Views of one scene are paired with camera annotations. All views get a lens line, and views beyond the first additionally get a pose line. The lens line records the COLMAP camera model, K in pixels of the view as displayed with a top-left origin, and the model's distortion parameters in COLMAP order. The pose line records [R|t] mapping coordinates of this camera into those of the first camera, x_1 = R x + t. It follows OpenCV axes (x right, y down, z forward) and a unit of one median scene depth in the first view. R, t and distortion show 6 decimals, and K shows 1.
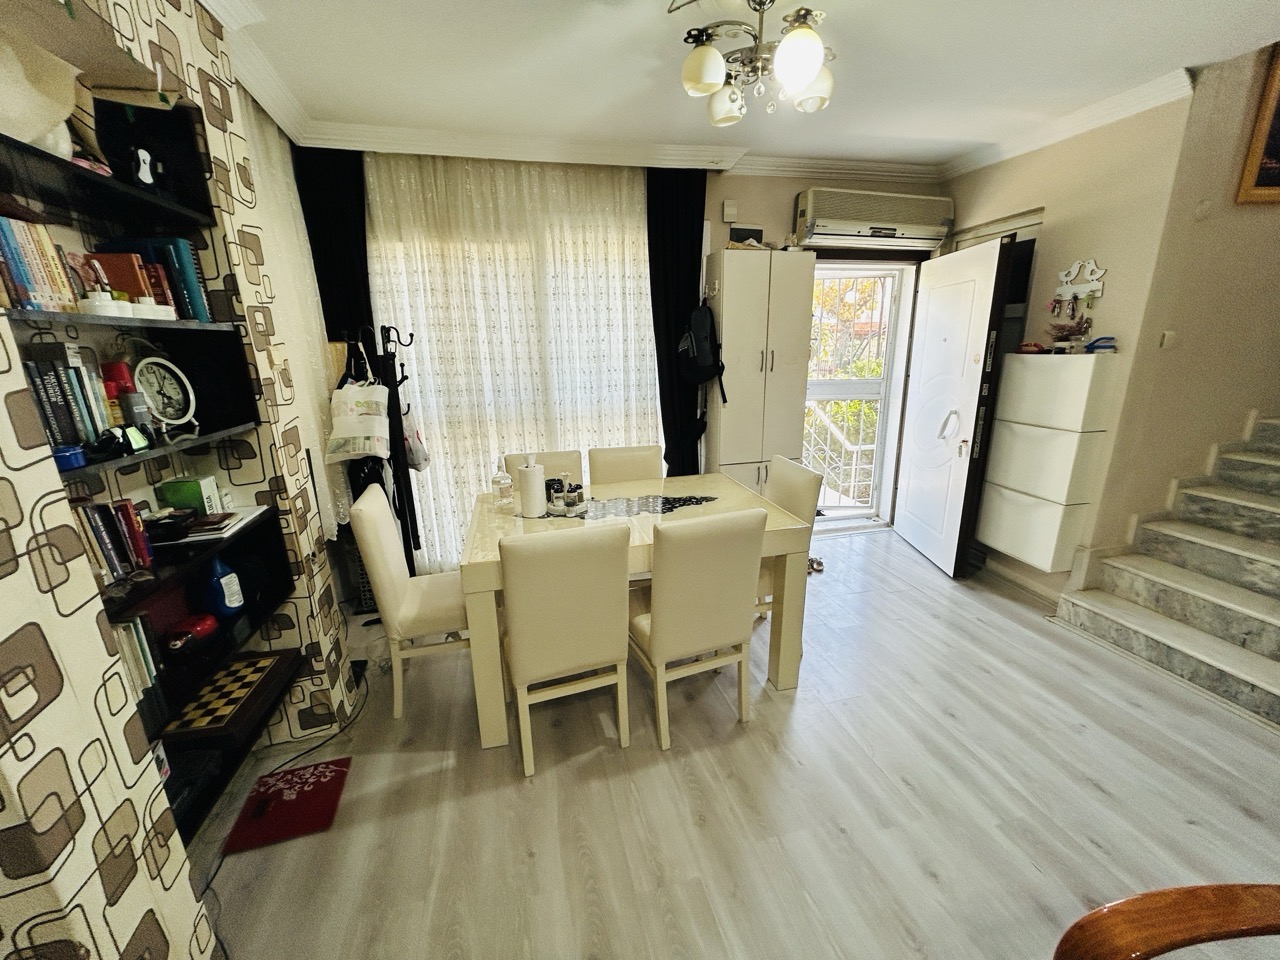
lens RADIAL K [[513.7, 0, 641.2], [0, 513.7, 480.1], [0, 0, 1]] dist [-0.001515, 0.001719]
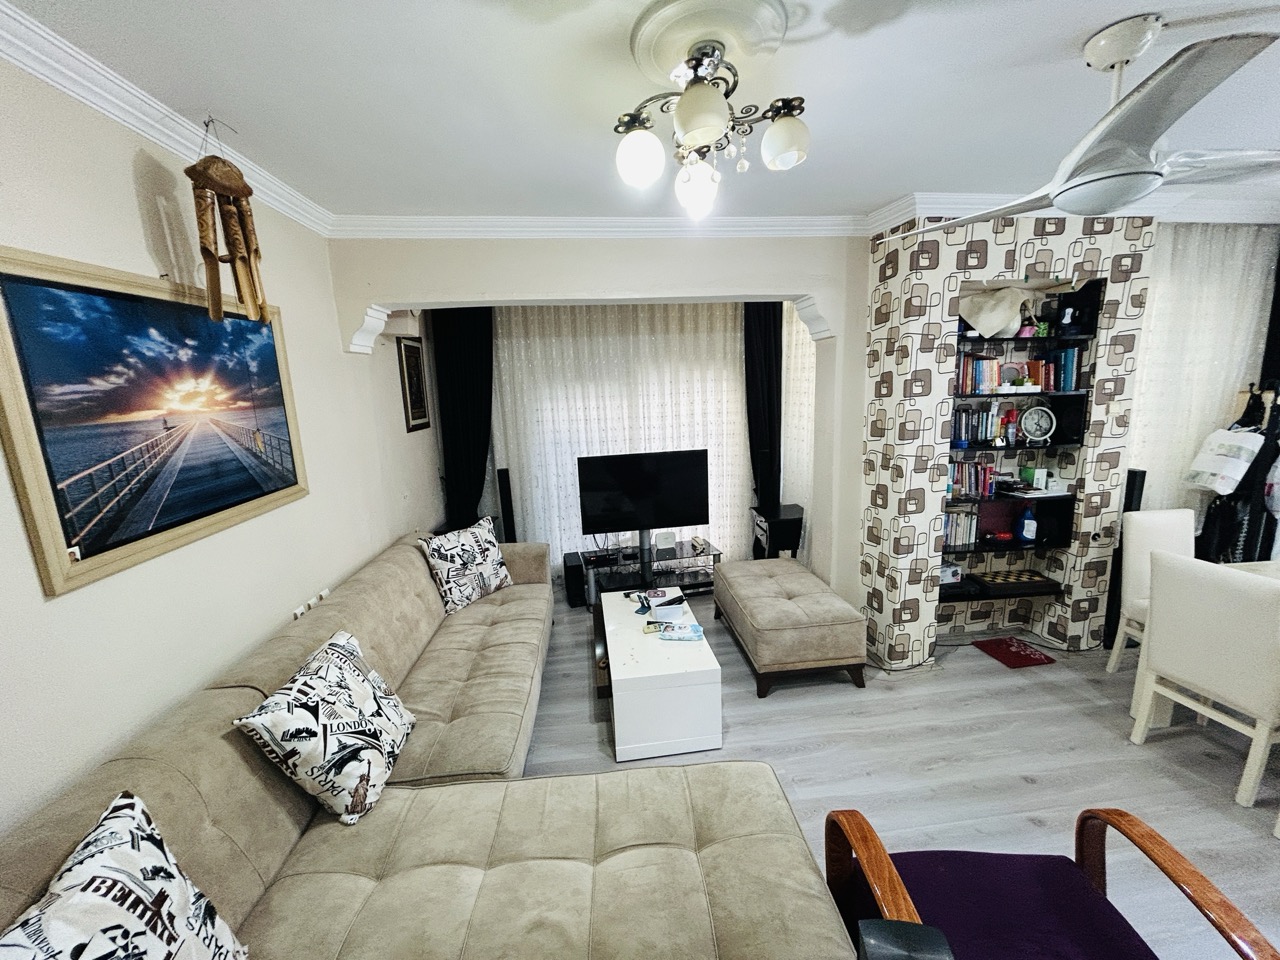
lens RADIAL K [[513.7, 0, 640.2], [0, 513.7, 481.1], [0, 0, 1]] dist [-0.001515, 0.001719]
pose [[-0.143867, 0.201306, -0.968906, 0.769104], [-0.222665, 0.947400, 0.229900, -0.042648], [0.964221, 0.248816, -0.091476, -0.161360]]
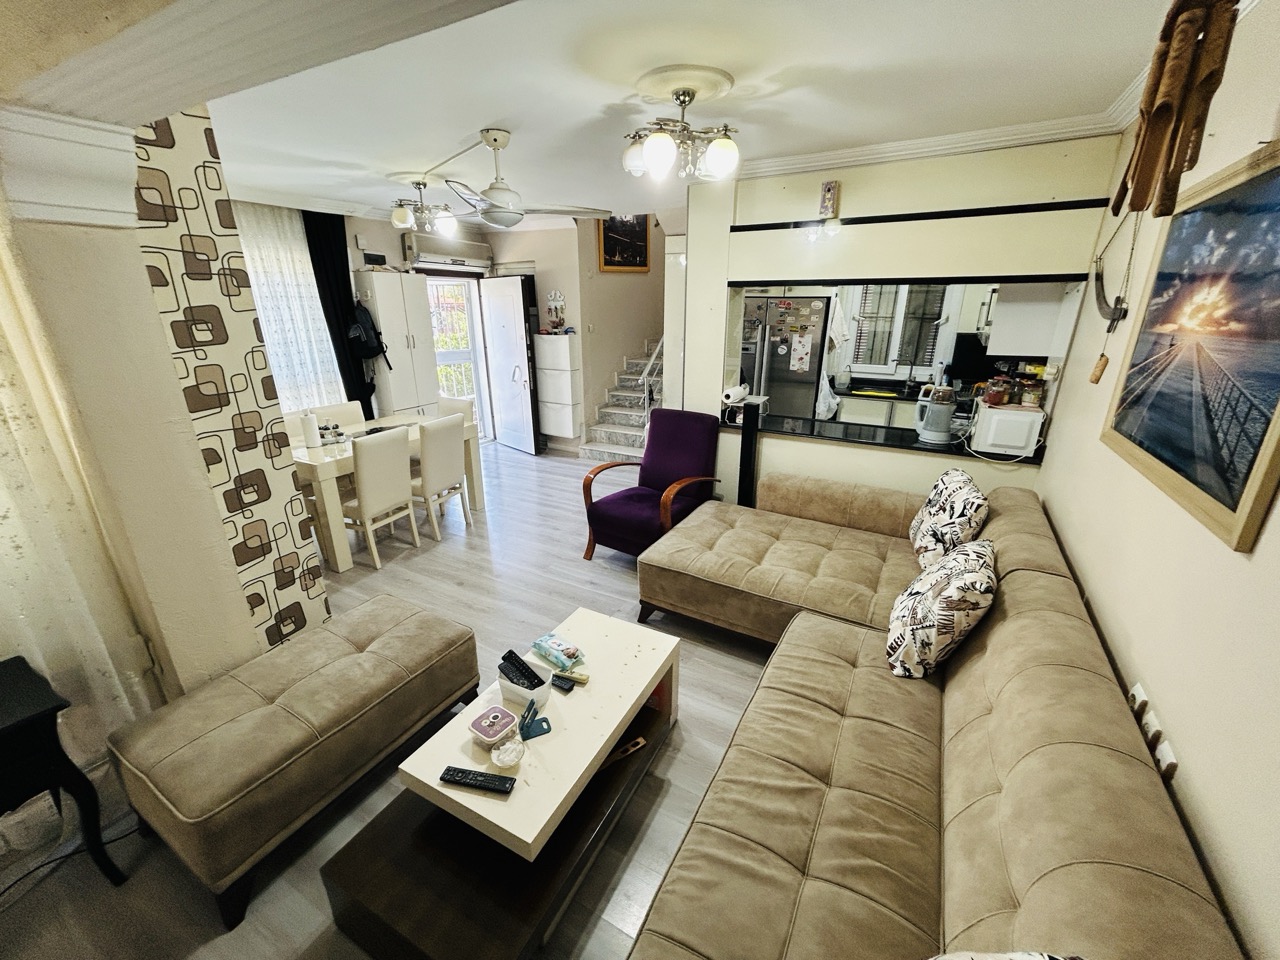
lens RADIAL K [[513.7, 0, 639.8], [0, 513.7, 479.5], [0, 0, 1]] dist [-0.001515, 0.001719]
pose [[0.680539, -0.220387, 0.698782, -0.593353], [0.180990, 0.974702, 0.131144, 0.128523], [-0.710007, 0.037224, 0.703211, -0.755771]]
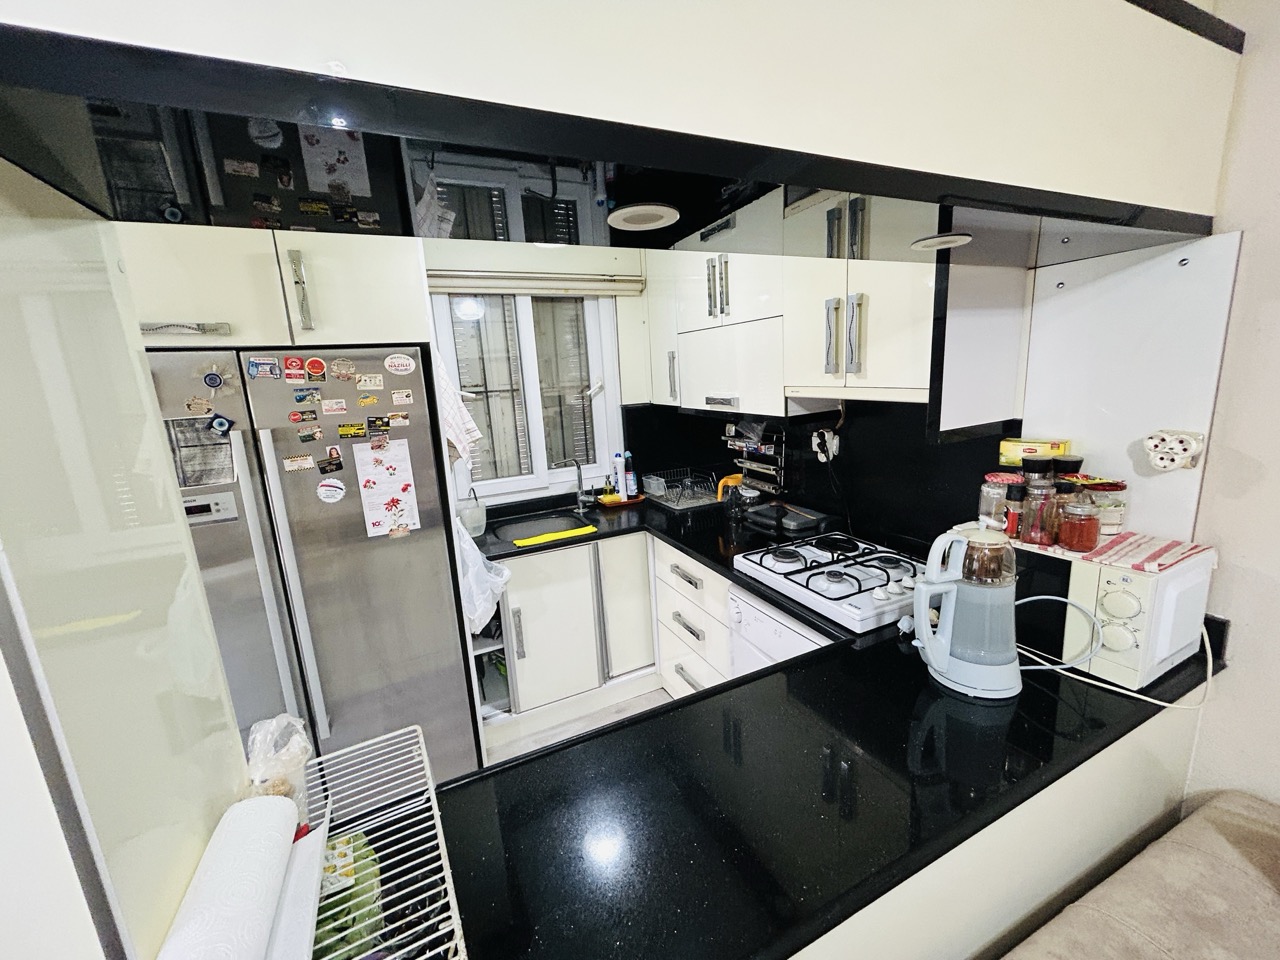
lens RADIAL K [[513.7, 0, 638.7], [0, 513.7, 482.0], [0, 0, 1]] dist [-0.001515, 0.001719]
pose [[-0.188809, -0.168497, 0.967450, 0.462714], [0.324468, 0.919136, 0.223406, -0.022877], [-0.926861, 0.356088, -0.118870, -0.115367]]
